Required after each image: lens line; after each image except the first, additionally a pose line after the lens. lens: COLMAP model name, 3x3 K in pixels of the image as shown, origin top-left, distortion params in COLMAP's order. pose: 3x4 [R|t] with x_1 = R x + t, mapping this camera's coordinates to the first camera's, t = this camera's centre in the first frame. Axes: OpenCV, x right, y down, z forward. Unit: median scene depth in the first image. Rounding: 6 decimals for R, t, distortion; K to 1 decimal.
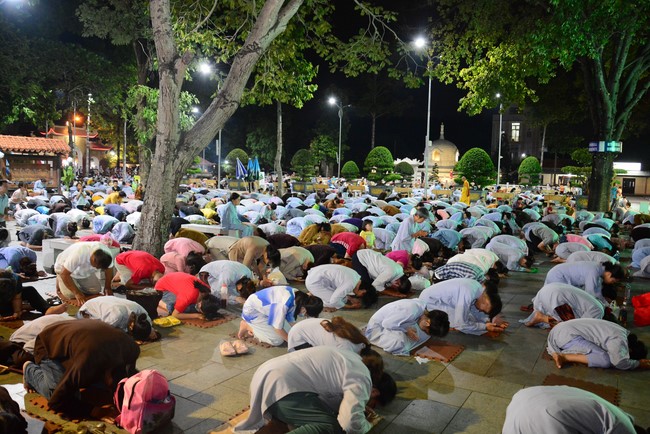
lens RADIAL K [[509.2, 0, 324.4], [0, 509.2, 221.9], [0, 0, 1]] dist [-0.144177, 0.099569]
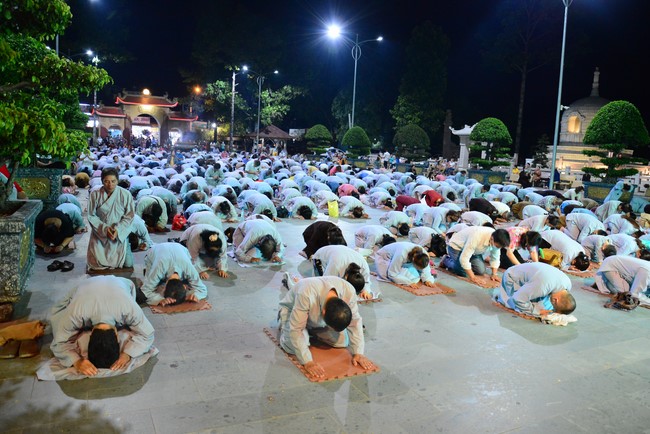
lens RADIAL K [[509.2, 0, 325.7], [0, 509.2, 221.9], [0, 0, 1]] dist [-0.144177, 0.099569]
pose [[0.846926, 0.091229, -0.523826, 0.609834], [-0.077347, 0.995830, 0.048376, -0.054334], [0.526055, -0.000455, 0.850450, 0.796503]]
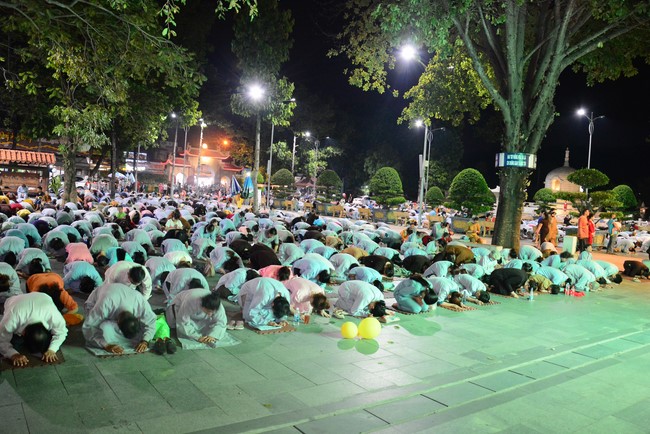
lens RADIAL K [[509.2, 0, 328.5], [0, 509.2, 220.2], [0, 0, 1]] dist [-0.144177, 0.099569]
pose [[0.925297, 0.052950, -0.375530, 0.389250], [-0.074977, 0.996202, -0.044278, -0.002522], [0.371759, 0.069126, 0.925752, 0.111522]]
